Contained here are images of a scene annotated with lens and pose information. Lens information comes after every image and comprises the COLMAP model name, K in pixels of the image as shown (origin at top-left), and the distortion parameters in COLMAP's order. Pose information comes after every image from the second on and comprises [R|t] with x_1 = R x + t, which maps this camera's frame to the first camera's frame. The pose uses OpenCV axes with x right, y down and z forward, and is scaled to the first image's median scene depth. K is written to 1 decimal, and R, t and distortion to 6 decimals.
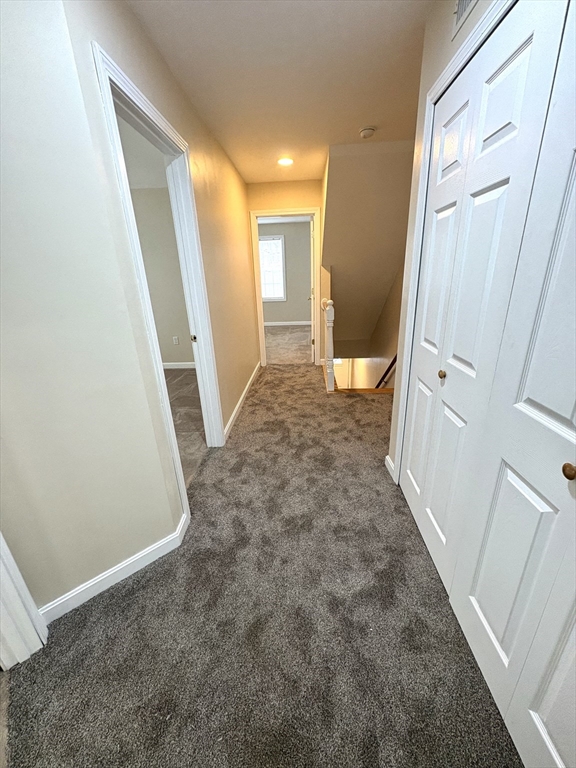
lens RADIAL K [[304.2, 0, 285.5], [0, 304.2, 383.7], [0, 0, 1]] dist [-0.000247, 0.000071]
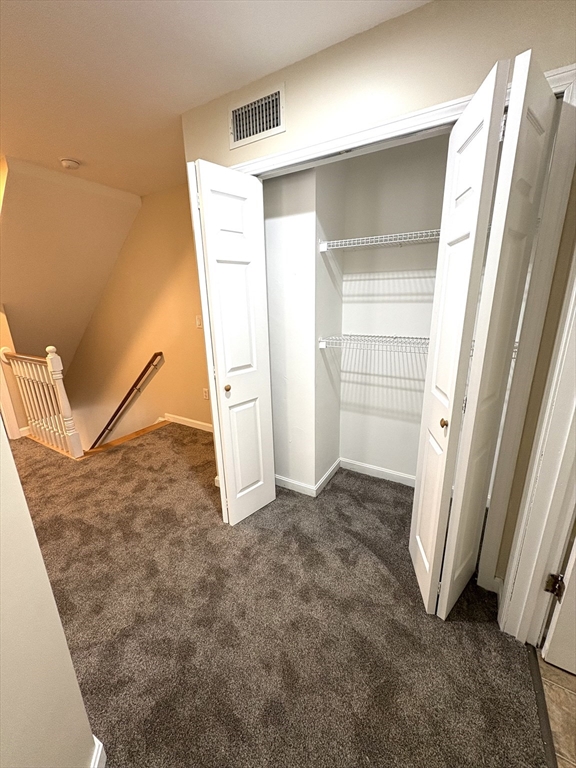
lens RADIAL K [[304.2, 0, 285.9], [0, 304.2, 384.8], [0, 0, 1]] dist [-0.000247, 0.000071]
pose [[0.459166, -0.209467, 0.863302, -0.345351], [0.312254, 0.947847, 0.063901, -0.052136], [-0.831663, 0.240228, 0.500626, 0.156713]]
